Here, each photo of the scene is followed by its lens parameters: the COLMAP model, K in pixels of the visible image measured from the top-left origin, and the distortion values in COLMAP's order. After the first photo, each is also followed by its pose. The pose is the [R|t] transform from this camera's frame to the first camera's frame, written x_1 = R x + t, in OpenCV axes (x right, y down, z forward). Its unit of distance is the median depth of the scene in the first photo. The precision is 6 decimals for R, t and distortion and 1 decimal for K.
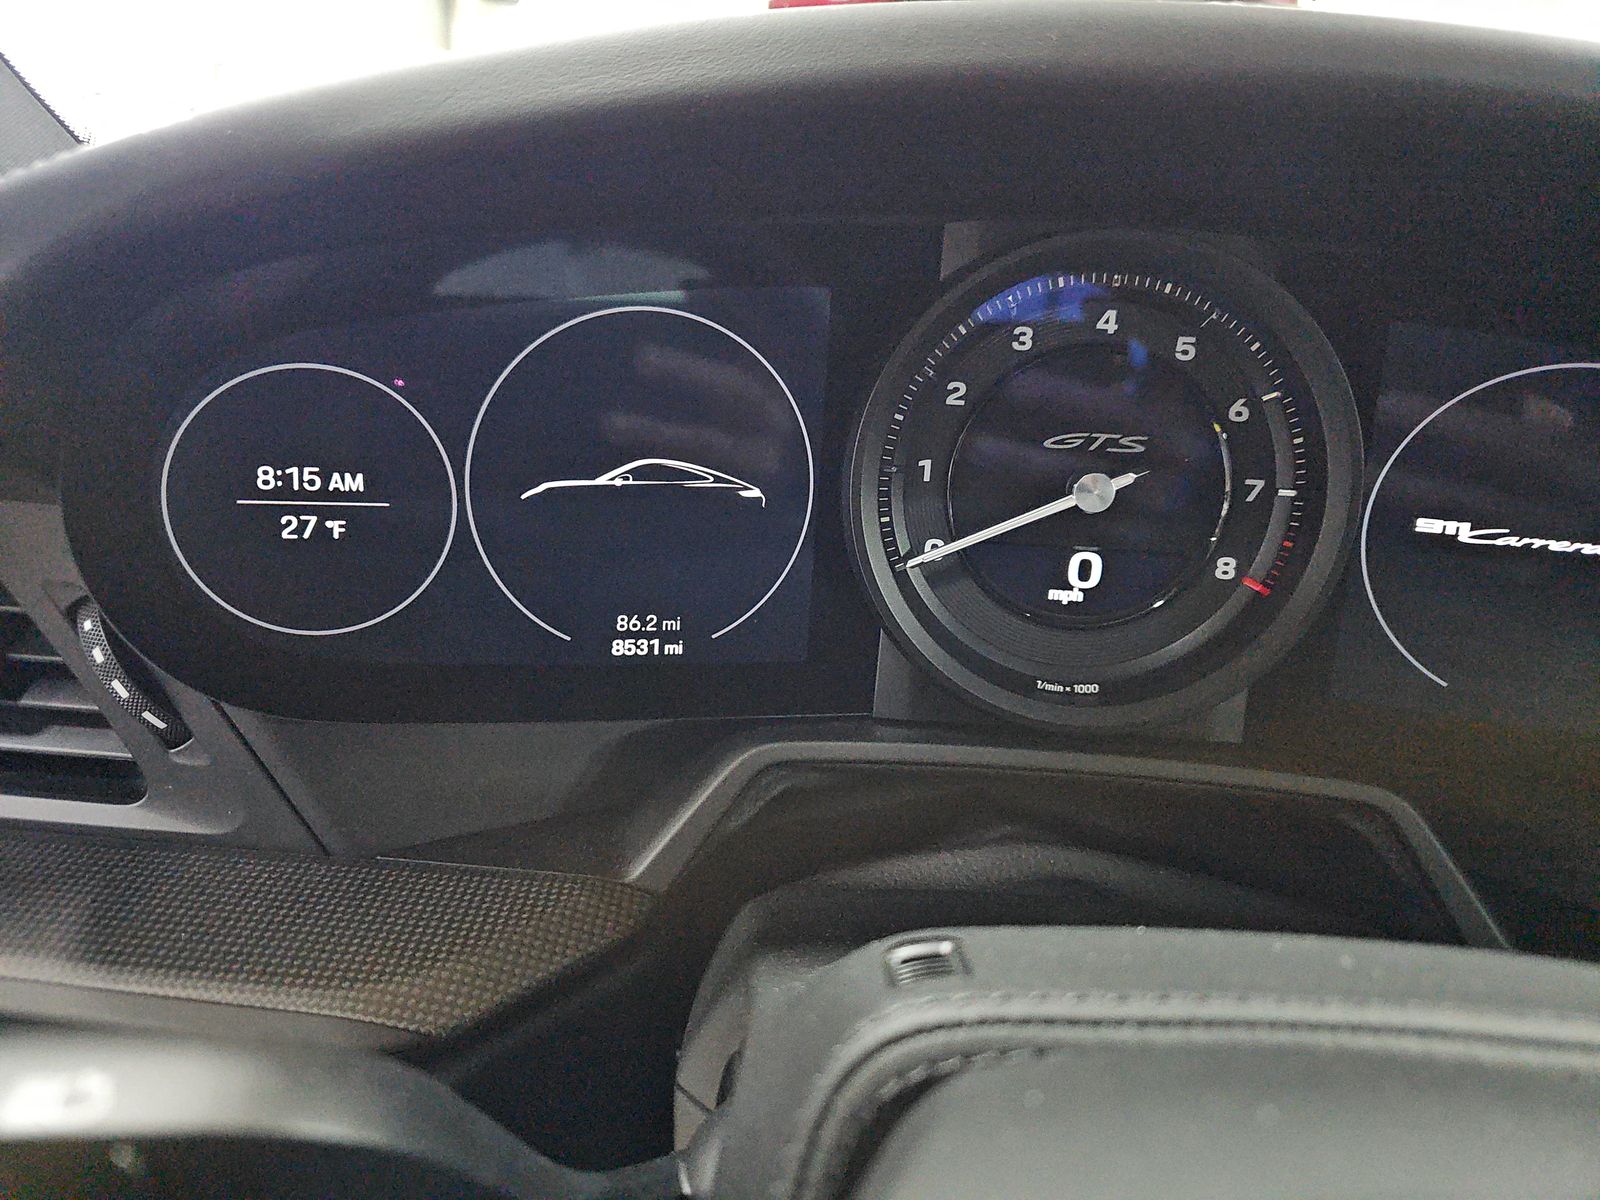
lens RADIAL K [[1078.4, 0, 776.7], [0, 1078.4, 593.6], [0, 0, 1]] dist [0.052965, -0.052286]
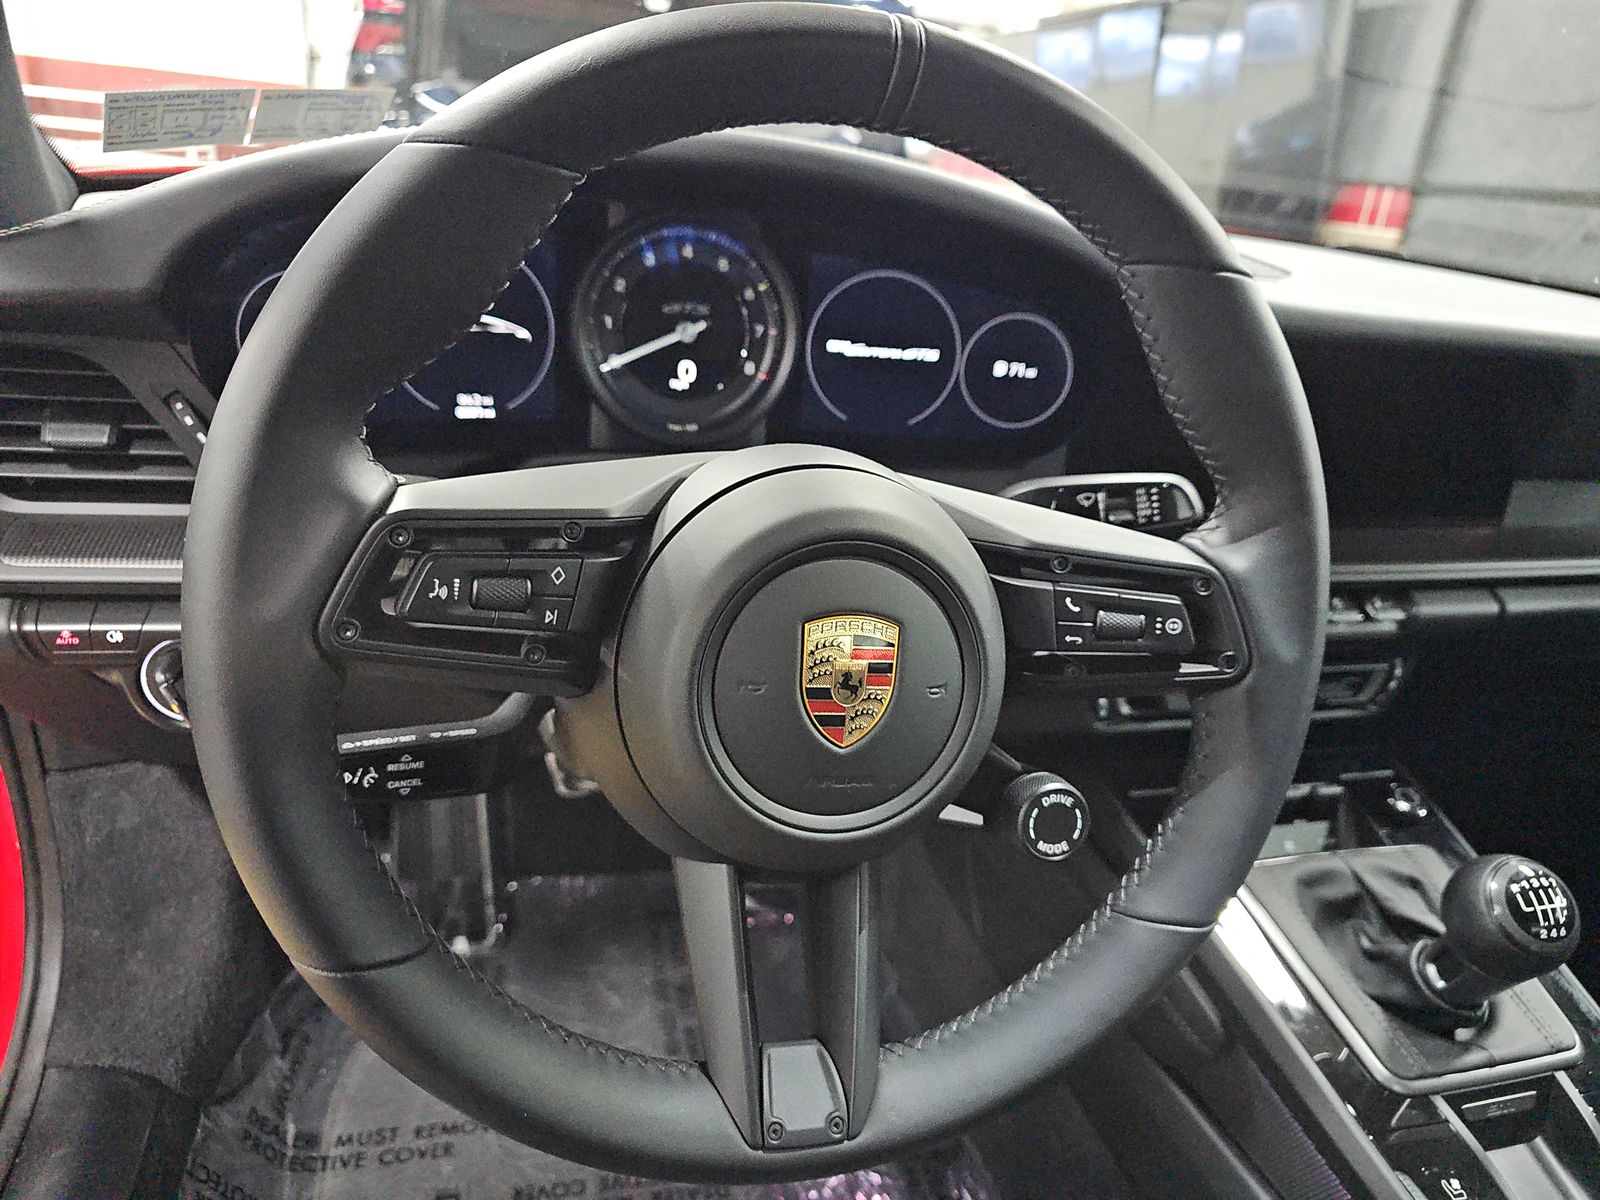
lens RADIAL K [[1078.4, 0, 776.7], [0, 1078.4, 593.6], [0, 0, 1]] dist [0.052965, -0.052286]
pose [[0.964586, -0.072439, 0.253626, -0.117980], [0.041002, 0.991040, 0.127114, 0.154347], [-0.260561, -0.112213, 0.958914, -1.166141]]
